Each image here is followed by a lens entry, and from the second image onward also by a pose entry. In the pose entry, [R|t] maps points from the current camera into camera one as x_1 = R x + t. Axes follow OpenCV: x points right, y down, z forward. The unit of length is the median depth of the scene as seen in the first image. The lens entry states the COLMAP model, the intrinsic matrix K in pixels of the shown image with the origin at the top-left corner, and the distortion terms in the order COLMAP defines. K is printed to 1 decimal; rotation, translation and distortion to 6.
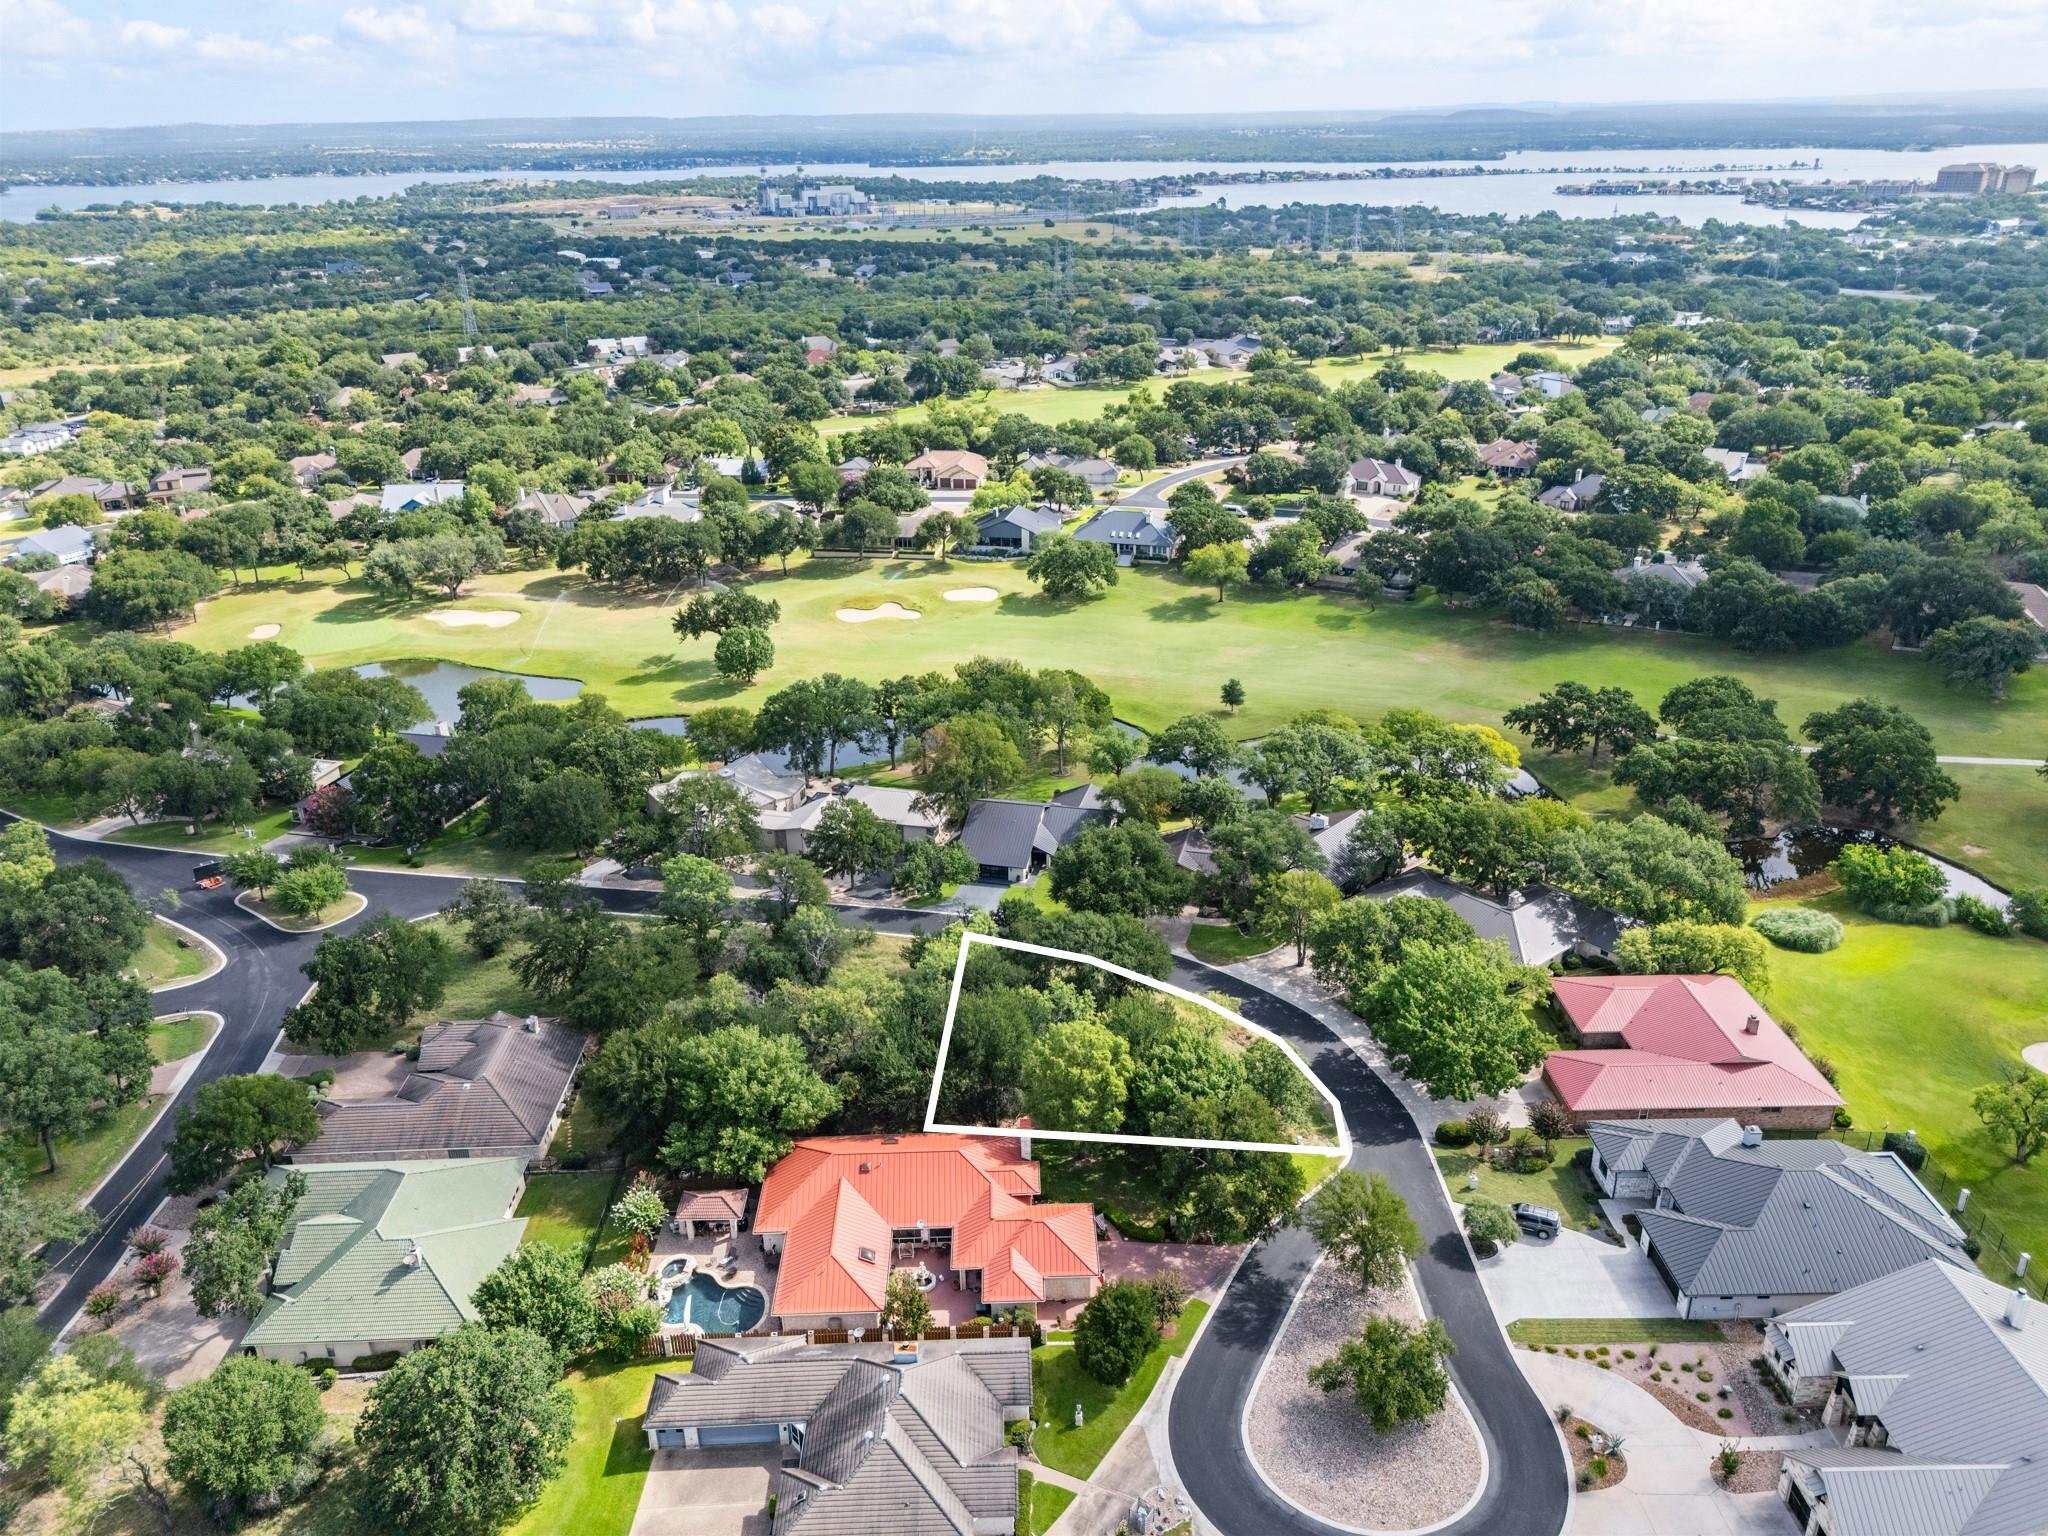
lens RADIAL K [[1488.5, 0, 1024.0], [0, 1488.5, 768.0], [0, 0, 1]] dist [0.056329, -0.048164]
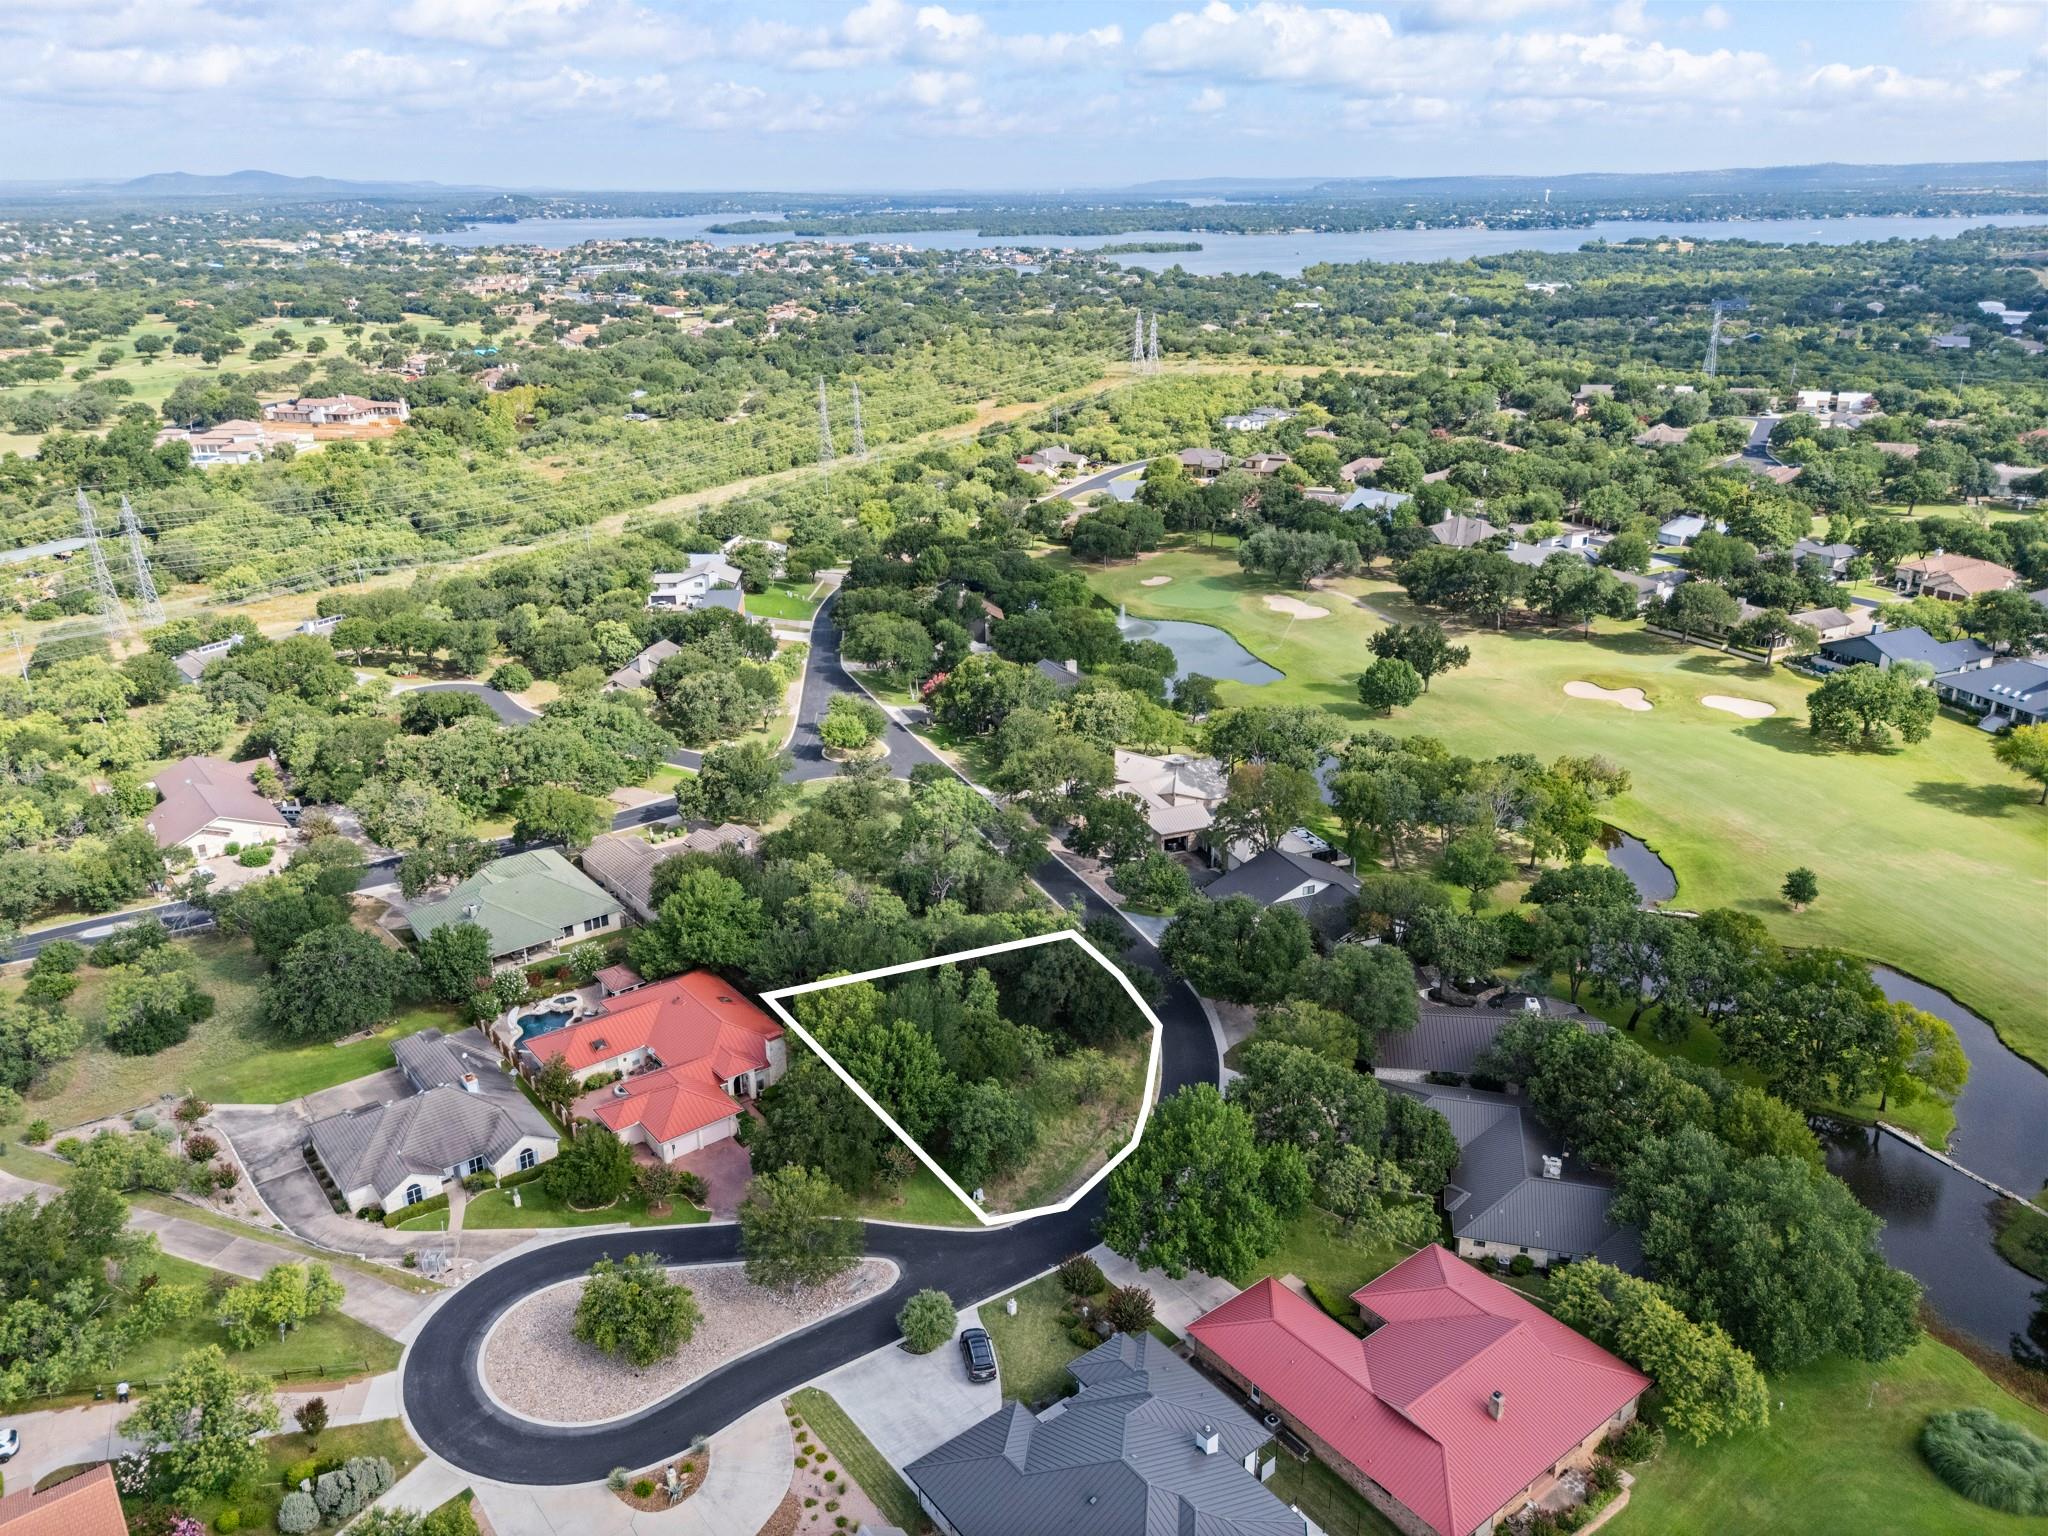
lens RADIAL K [[1488.5, 0, 1024.0], [0, 1488.5, 768.0], [0, 0, 1]] dist [0.056329, -0.048164]
pose [[0.604122, 0.298401, -0.738914, 0.363087], [-0.314934, 0.941163, 0.122593, -0.060496], [0.732020, 0.158648, 0.662554, 0.143600]]
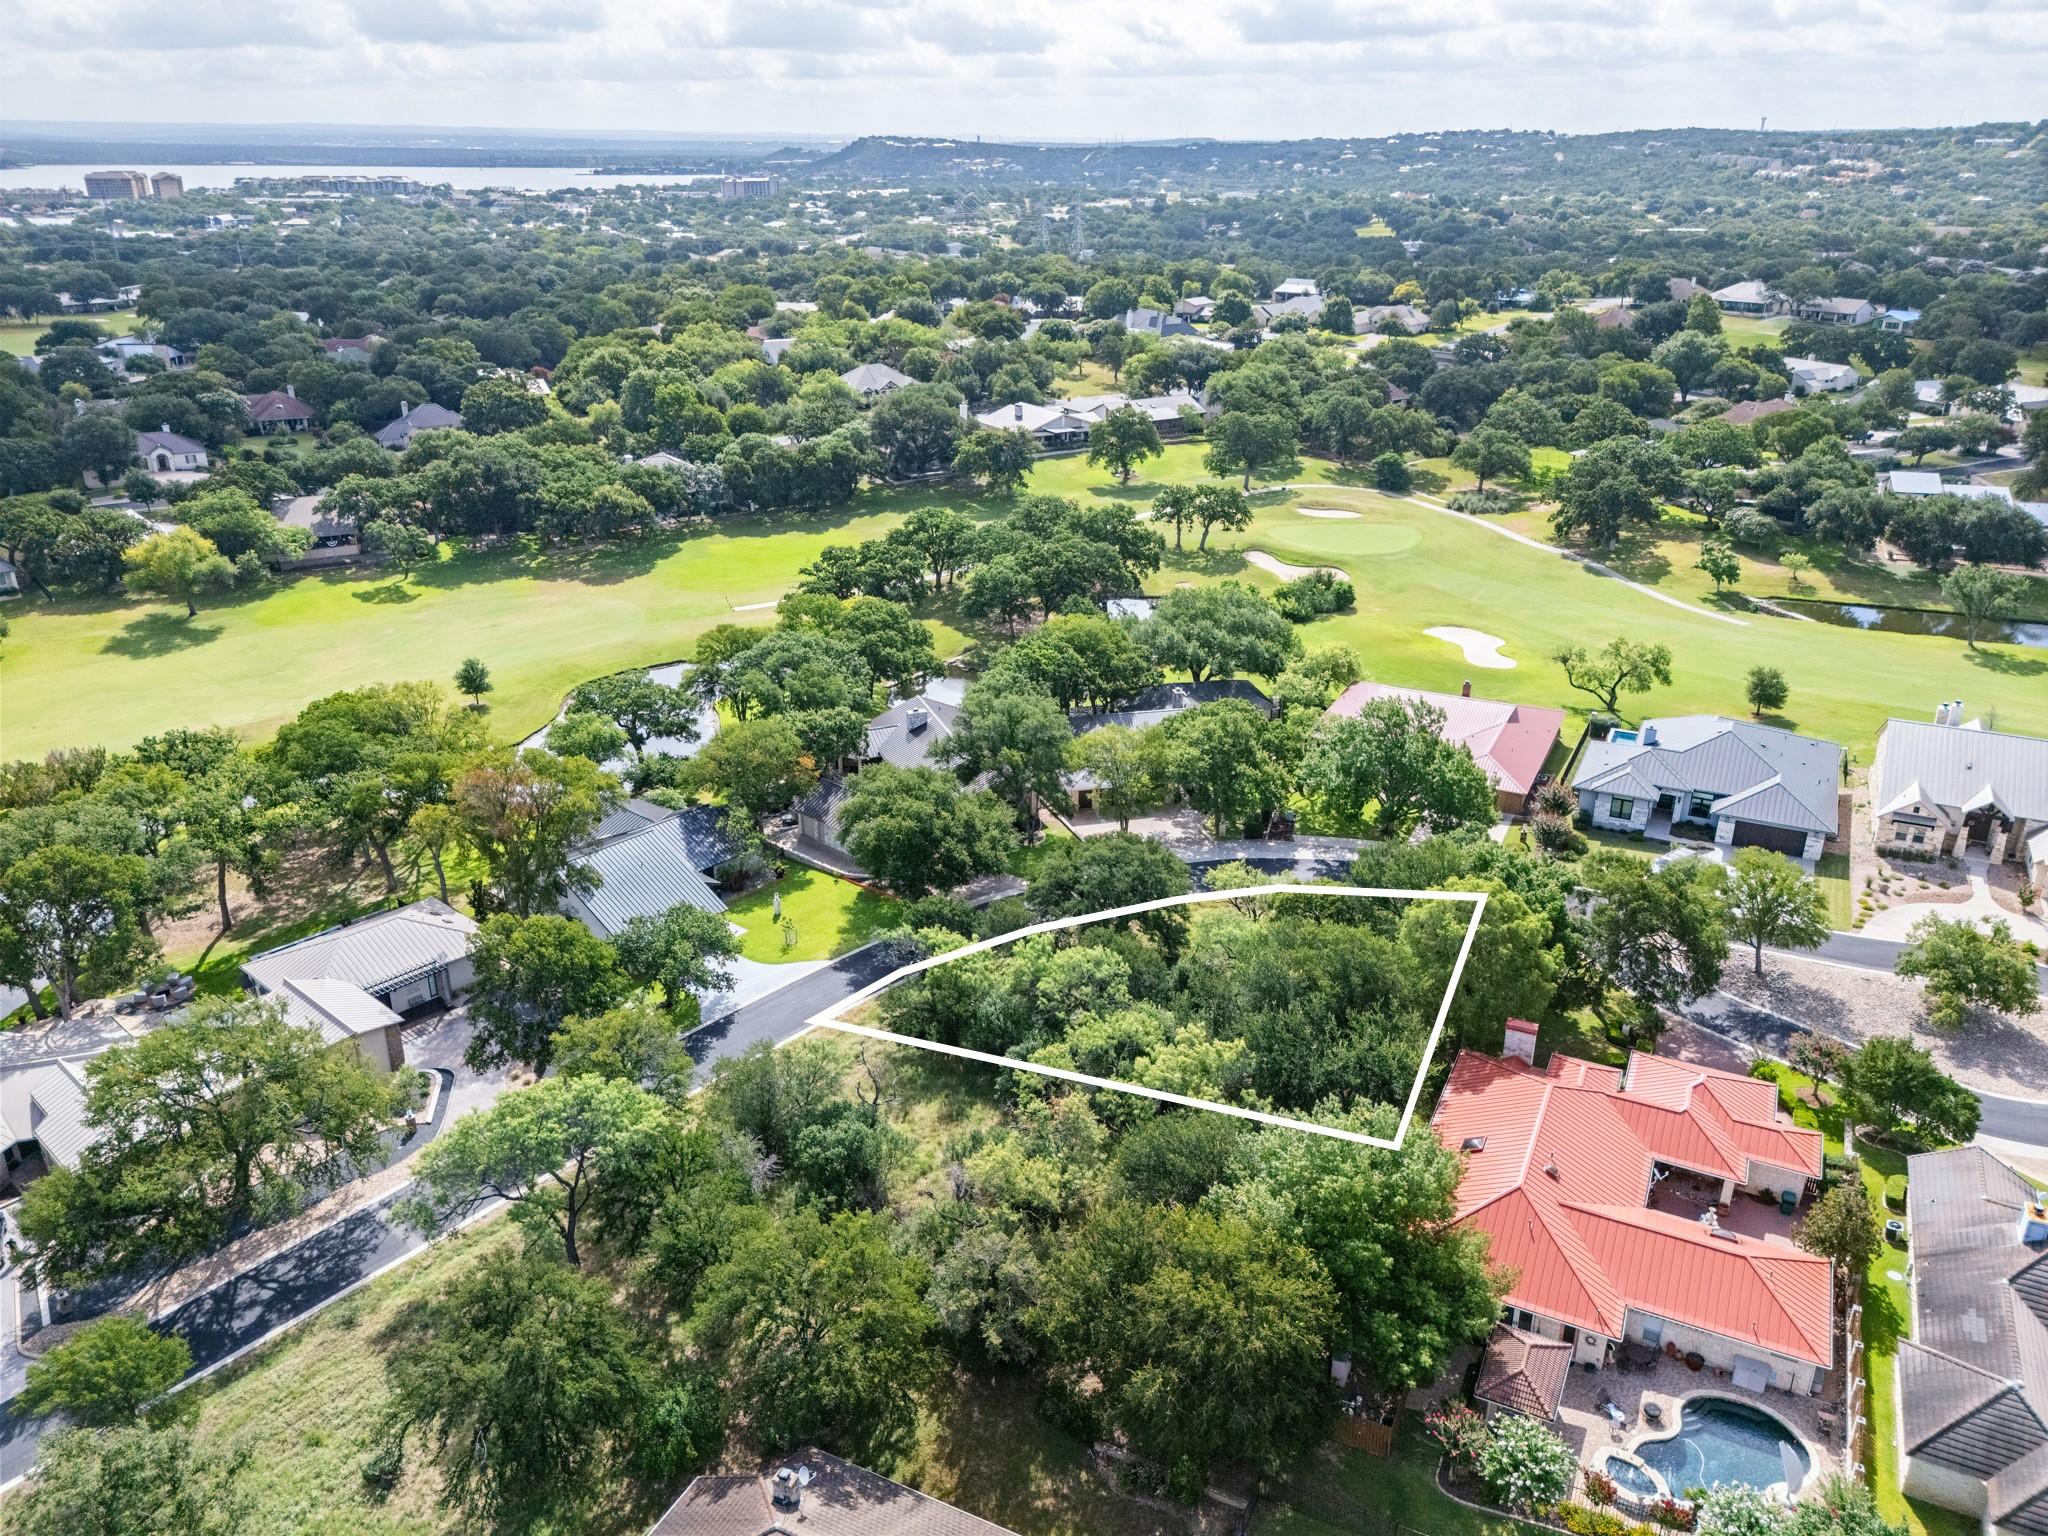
lens RADIAL K [[1488.5, 0, 1024.0], [0, 1488.5, 768.0], [0, 0, 1]] dist [0.056329, -0.048164]
pose [[0.466030, -0.325148, 0.822858, -0.278269], [0.338868, 0.924703, 0.173471, -0.036365], [-0.817303, 0.197997, 0.541122, 0.318931]]
